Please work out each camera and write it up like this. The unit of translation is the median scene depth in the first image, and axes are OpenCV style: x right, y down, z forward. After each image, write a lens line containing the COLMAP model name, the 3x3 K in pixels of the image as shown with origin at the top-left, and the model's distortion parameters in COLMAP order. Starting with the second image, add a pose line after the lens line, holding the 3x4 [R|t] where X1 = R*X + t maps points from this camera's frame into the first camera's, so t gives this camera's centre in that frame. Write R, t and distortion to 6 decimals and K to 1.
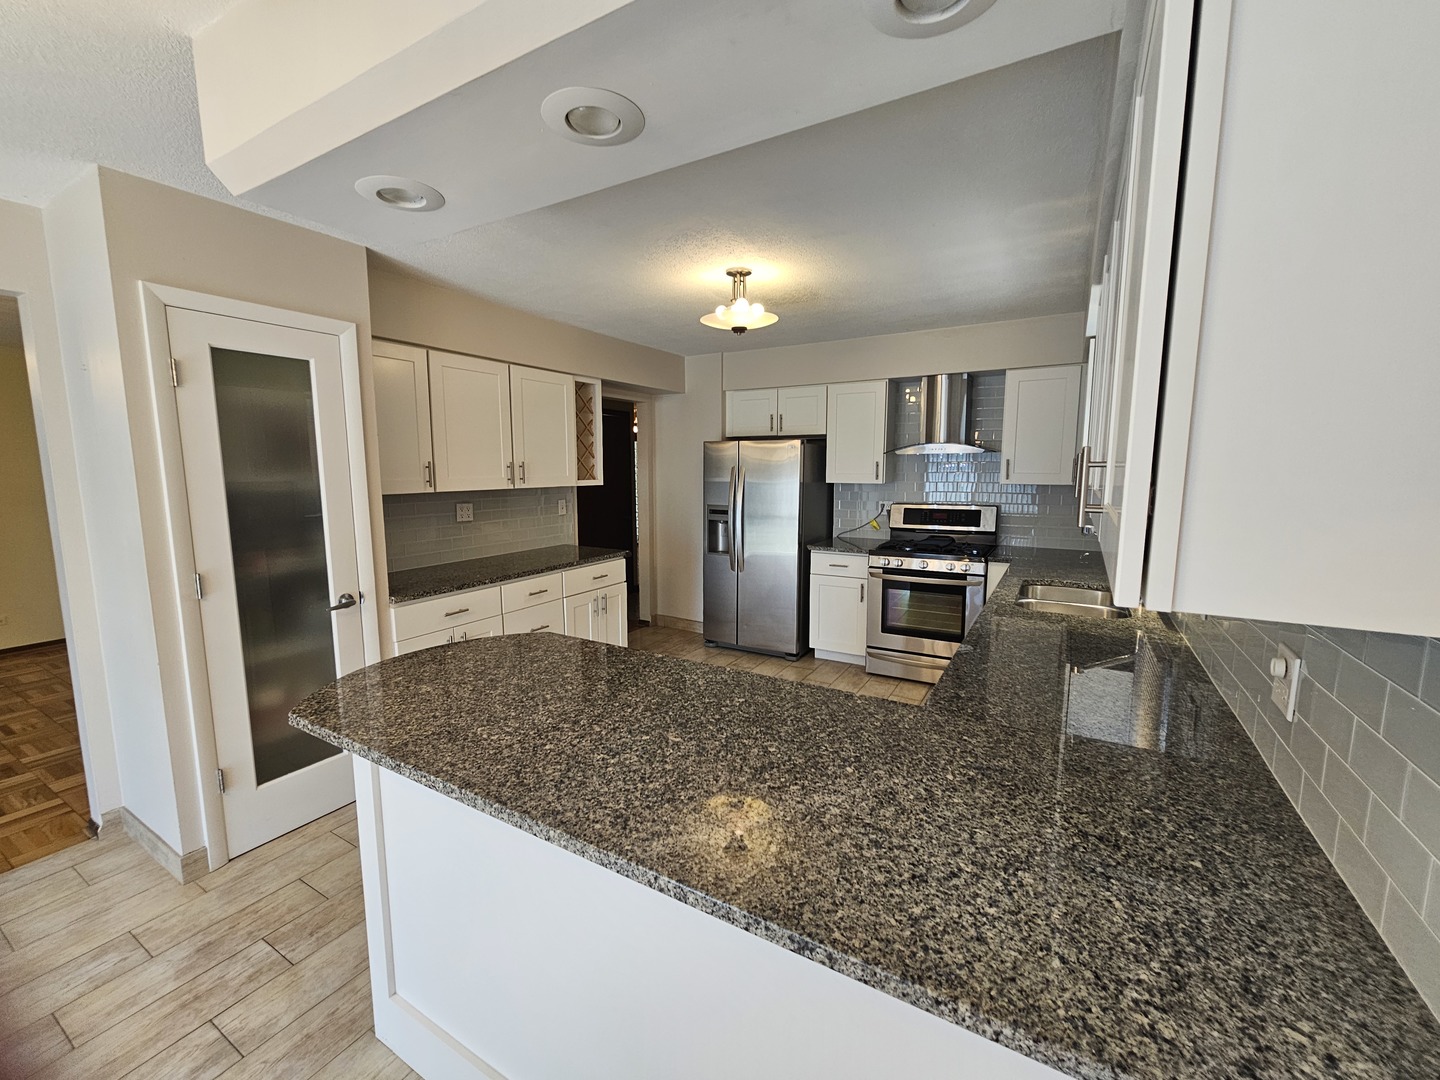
lens RADIAL K [[592.6, 0, 718.8], [0, 592.6, 540.0], [0, 0, 1]] dist [-0.000725, -0.000197]
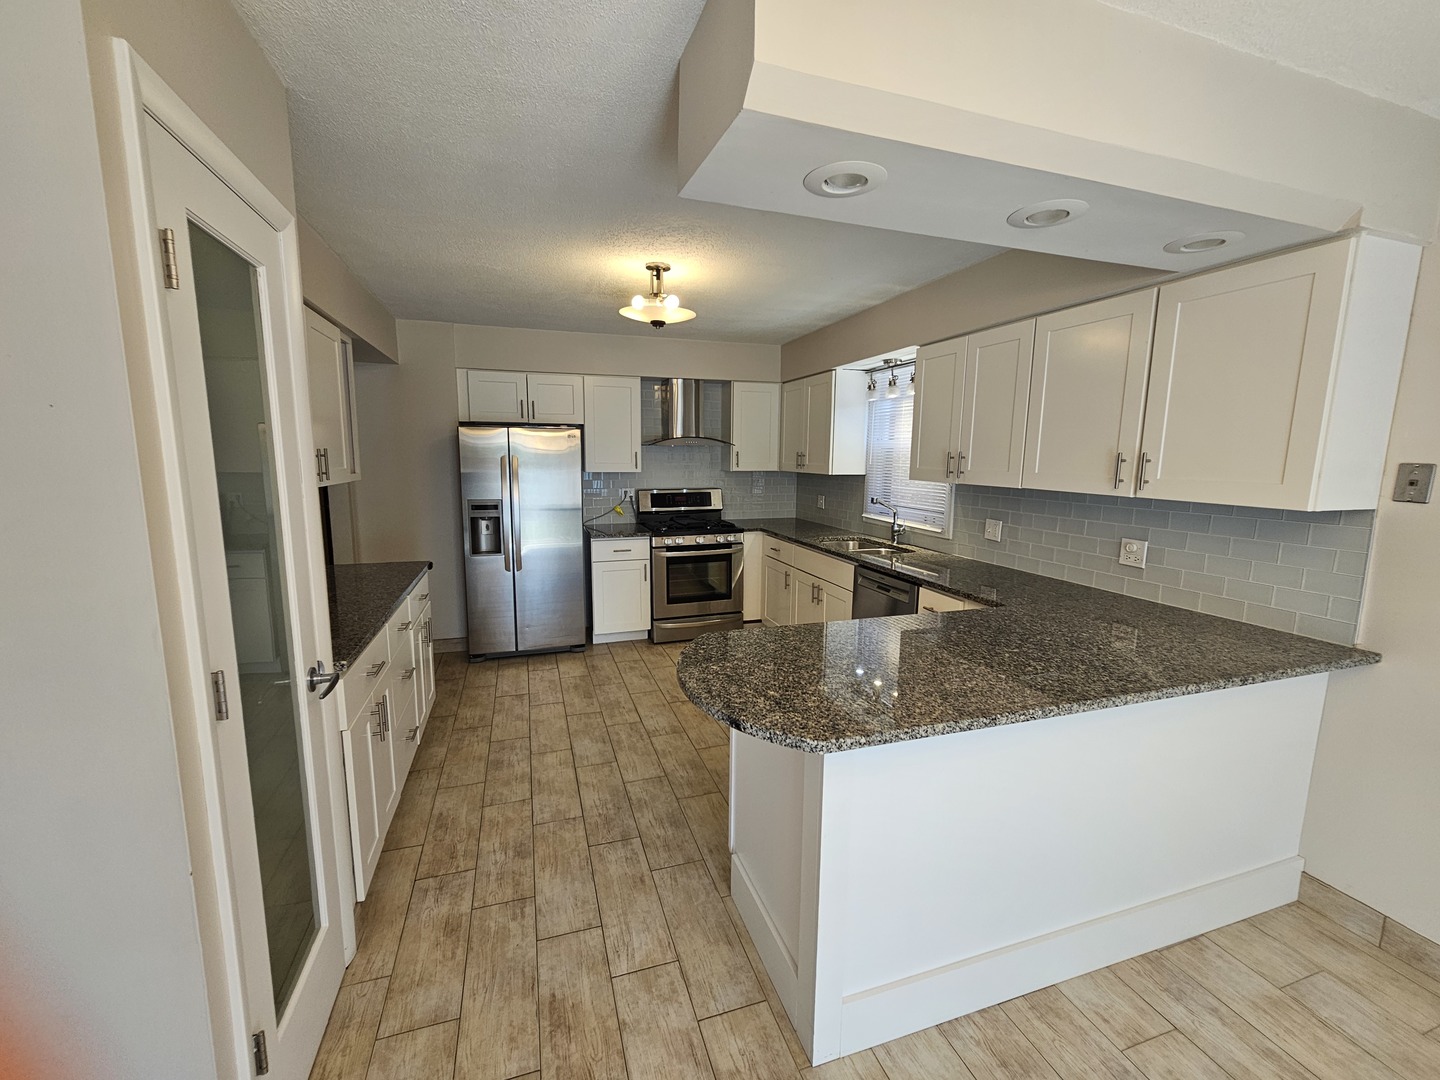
lens RADIAL K [[592.6, 0, 718.8], [0, 592.6, 540.0], [0, 0, 1]] dist [-0.000725, -0.000197]
pose [[0.660321, -0.101327, 0.744116, -0.508676], [0.085654, 0.994551, 0.059420, -0.025526], [-0.746083, 0.024500, 0.665402, 0.181086]]
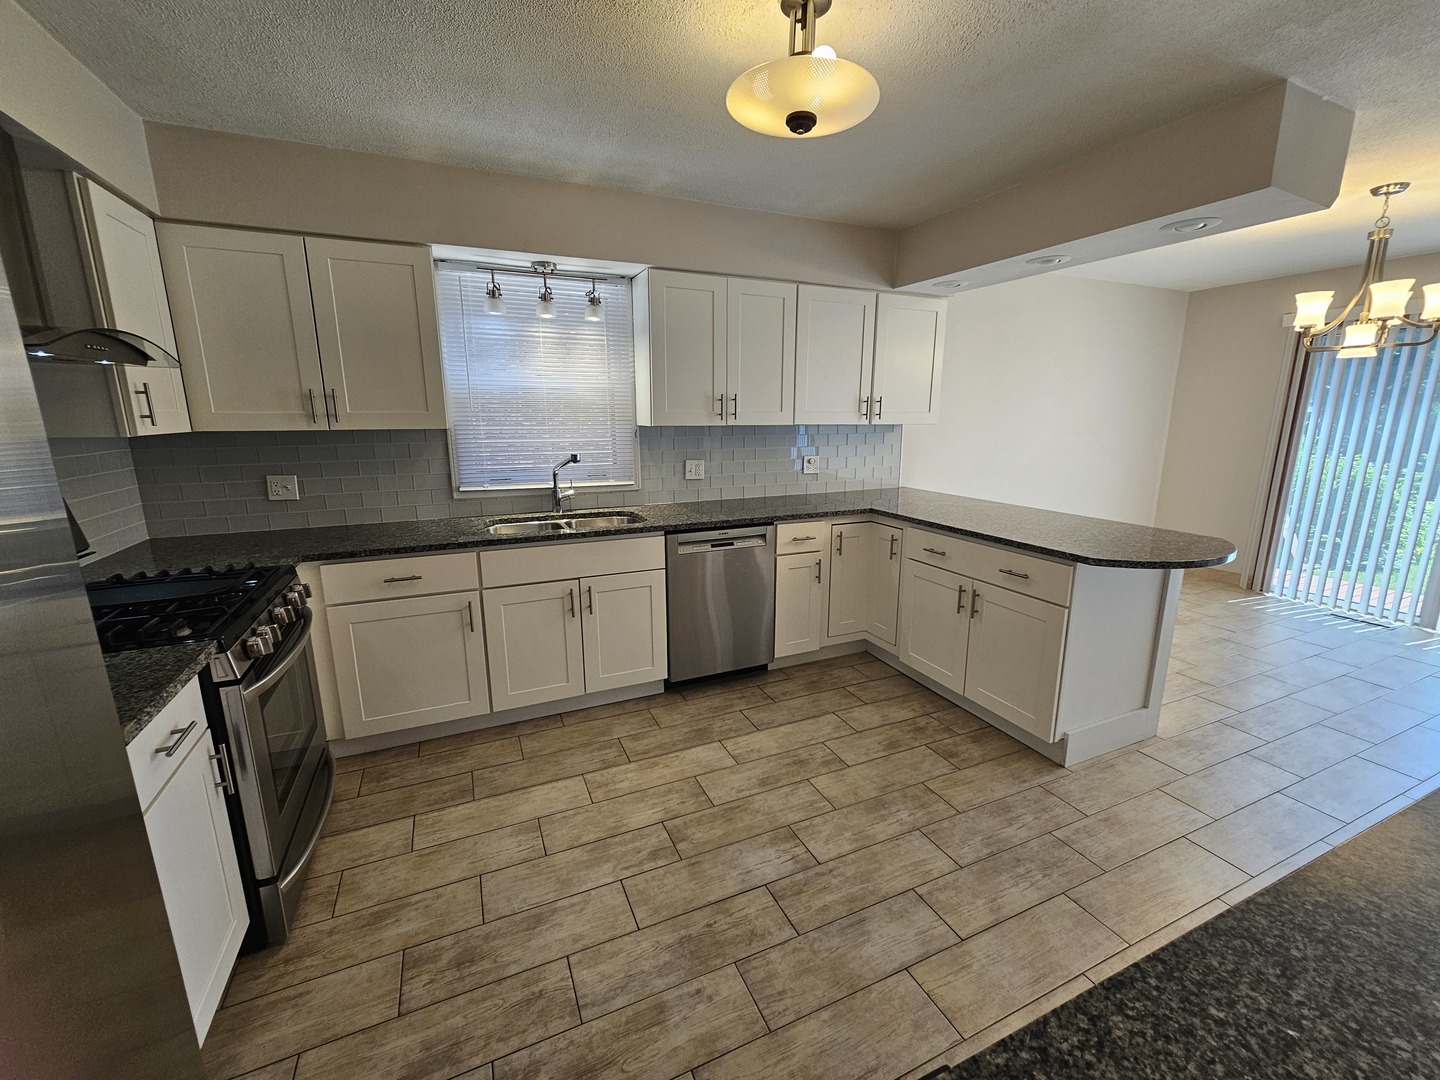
lens RADIAL K [[592.6, 0, 718.8], [0, 592.6, 540.0], [0, 0, 1]] dist [-0.000725, -0.000197]
pose [[-0.813357, -0.120812, 0.569083, -0.179113], [0.076984, 0.947247, 0.311122, -0.129818], [-0.576649, 0.296863, -0.761149, 1.128637]]
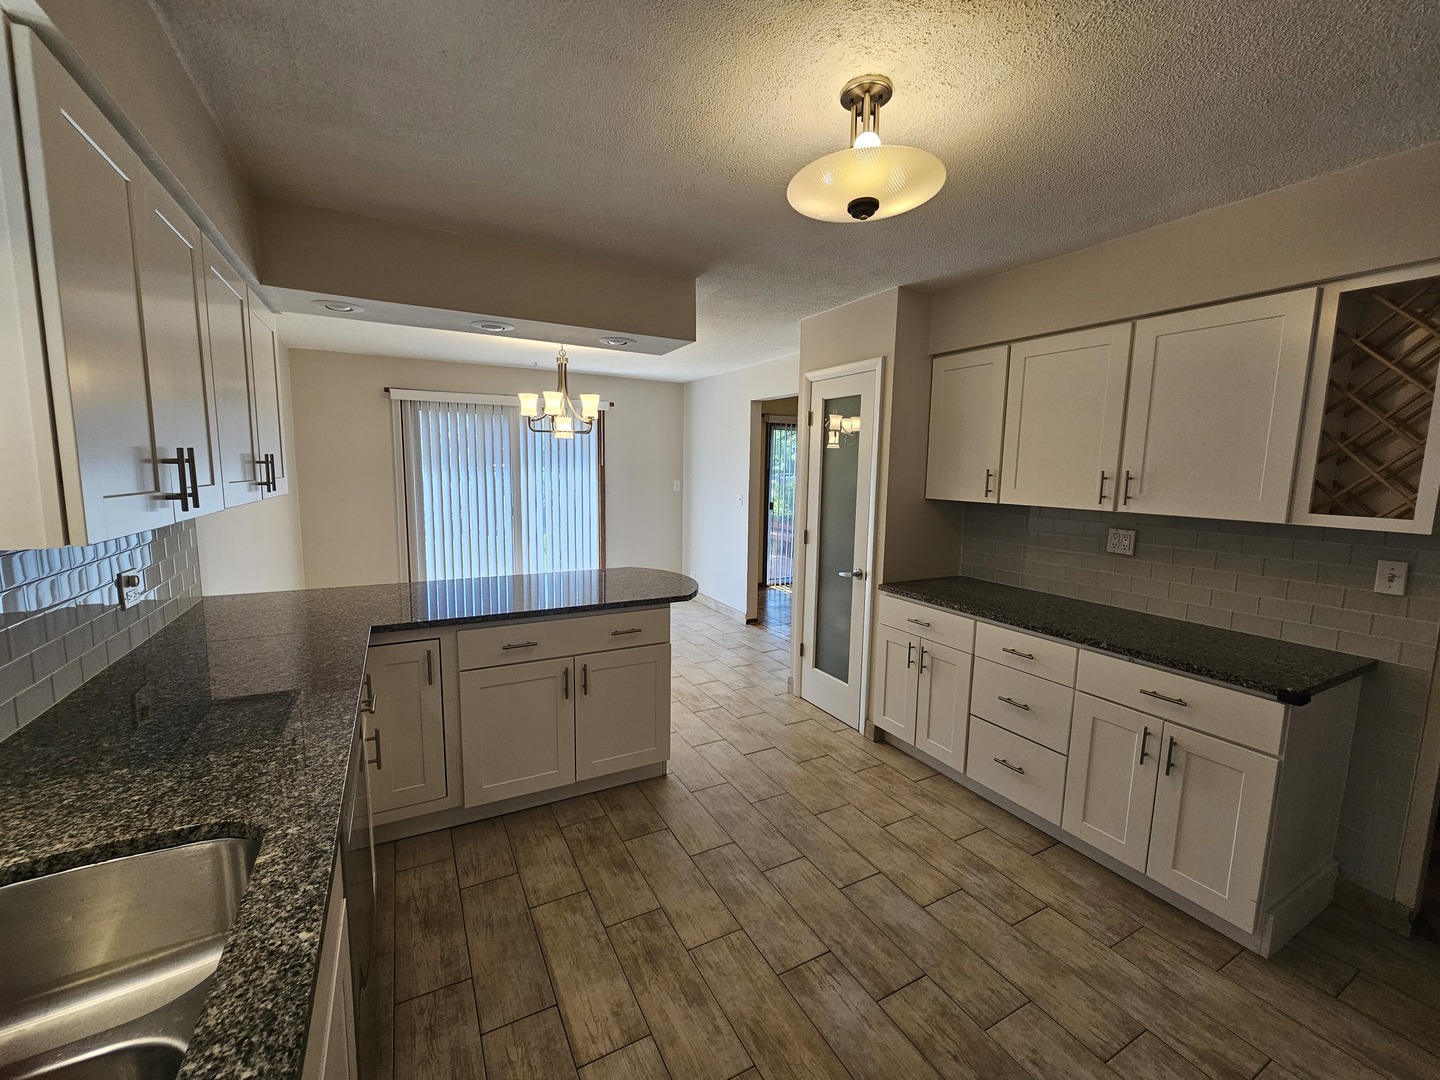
lens RADIAL K [[592.6, 0, 718.8], [0, 592.6, 540.0], [0, 0, 1]] dist [-0.000725, -0.000197]
pose [[-0.518519, 0.098855, -0.849333, 0.409766], [-0.124424, 0.973999, 0.189326, -0.115979], [0.845965, 0.203847, -0.492737, 0.880687]]
